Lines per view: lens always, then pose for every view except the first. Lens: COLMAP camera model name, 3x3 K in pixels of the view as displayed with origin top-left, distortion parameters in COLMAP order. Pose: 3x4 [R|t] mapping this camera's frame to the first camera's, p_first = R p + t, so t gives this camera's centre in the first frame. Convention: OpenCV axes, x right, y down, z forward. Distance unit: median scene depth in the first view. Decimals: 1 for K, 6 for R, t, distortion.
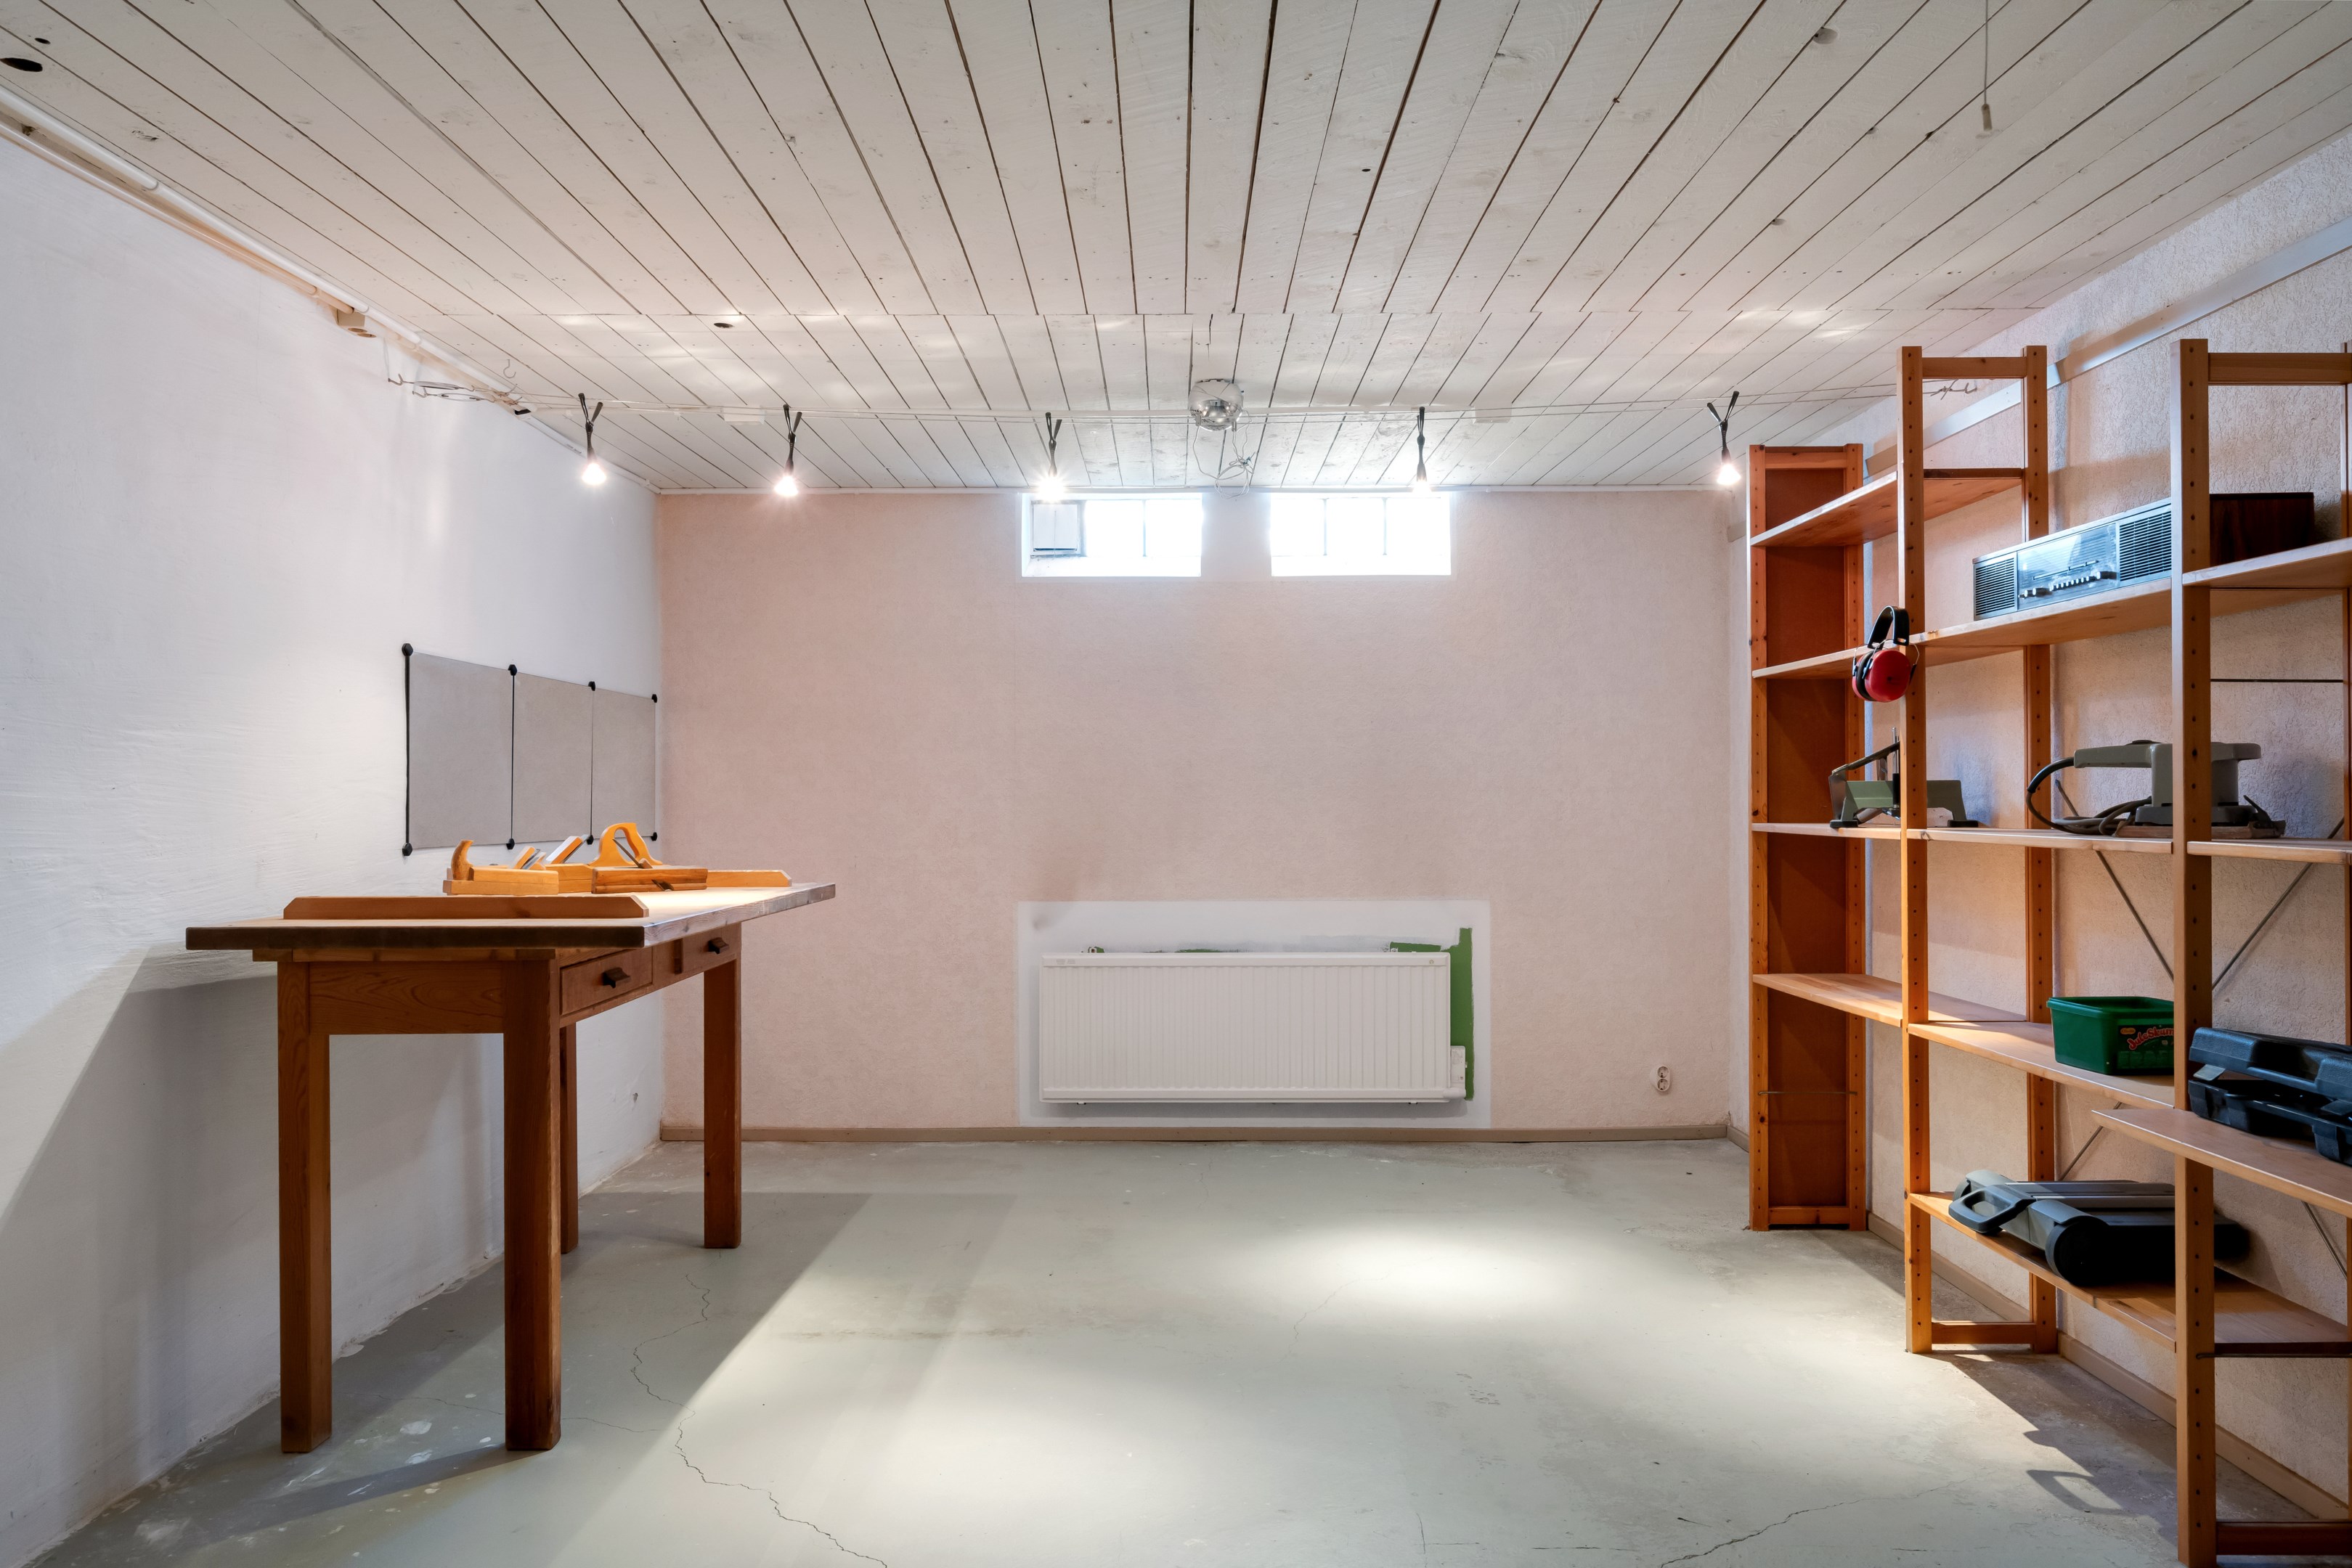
lens RADIAL K [[1752.6, 0, 1173.9], [0, 1752.6, 788.3], [0, 0, 1]] dist [0.003775, 0.002850]
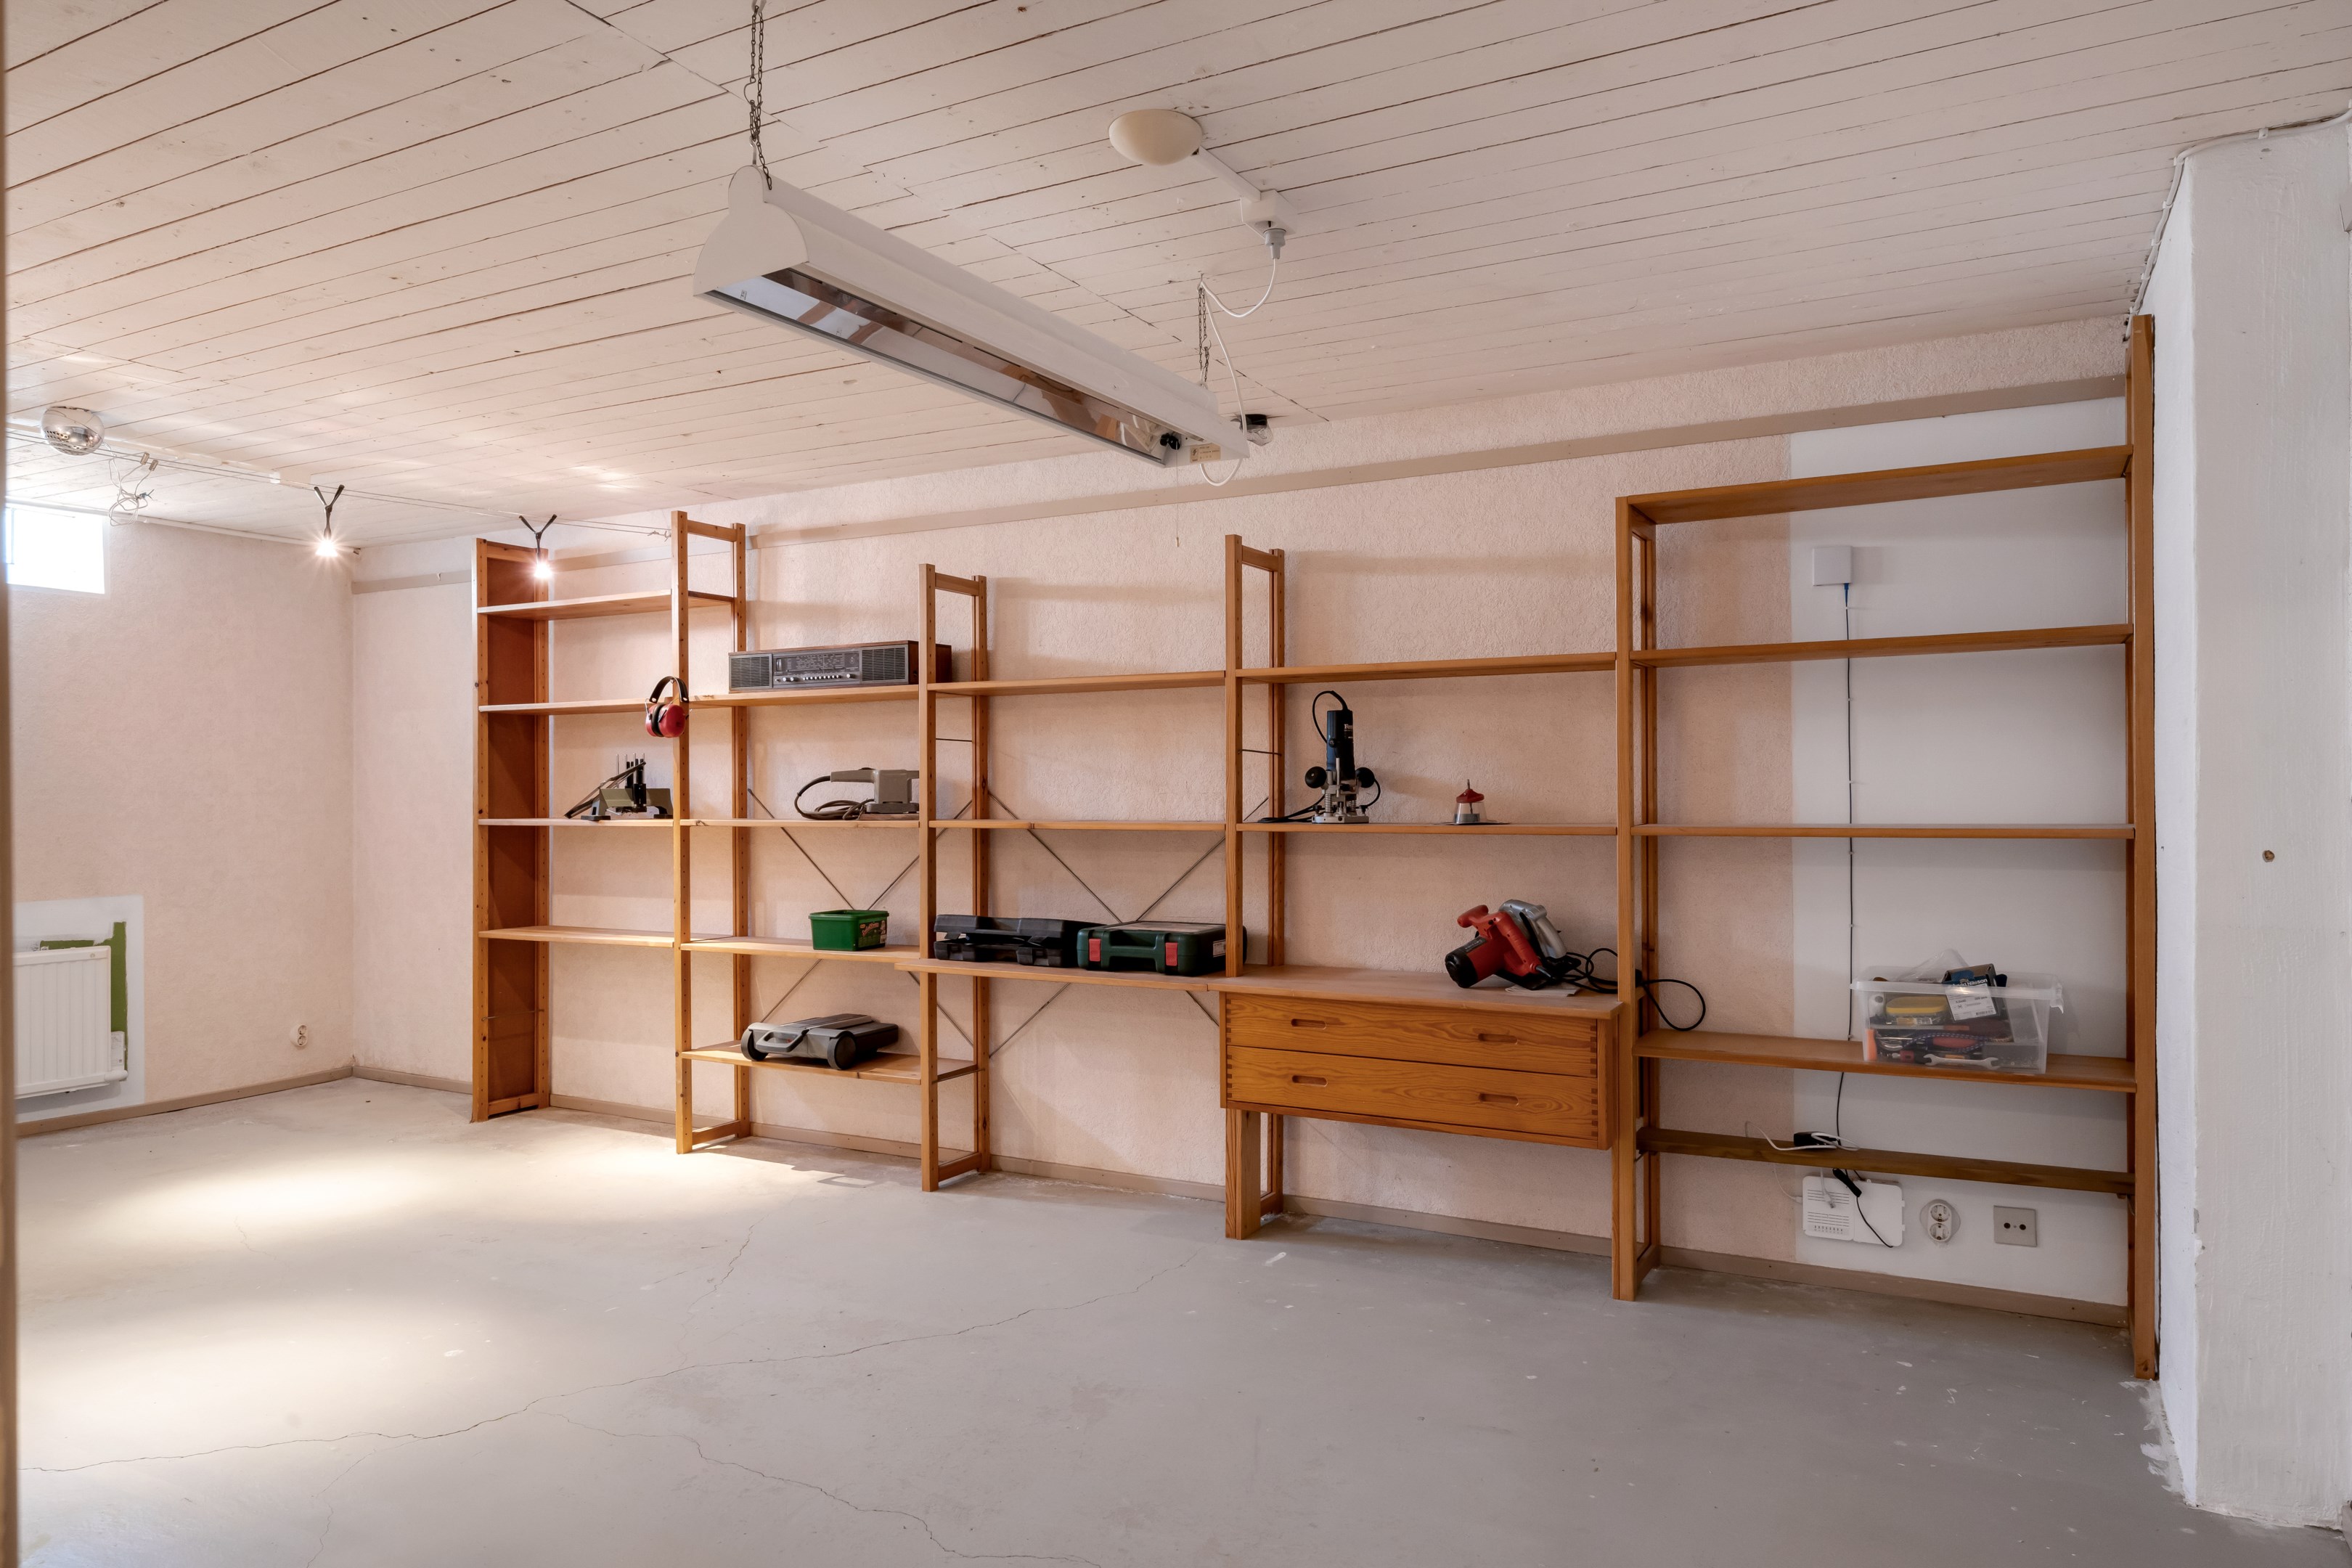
lens RADIAL K [[1516.3, 0, 1176.4], [0, 1516.3, 786.2], [0, 0, 1]] dist [0.001588, 0.001303]
pose [[0.472904, 0.007298, 0.881084, -0.444795], [-0.001654, 0.999971, -0.007394, 0.002272], [-0.881113, 0.002039, 0.472902, -0.023206]]
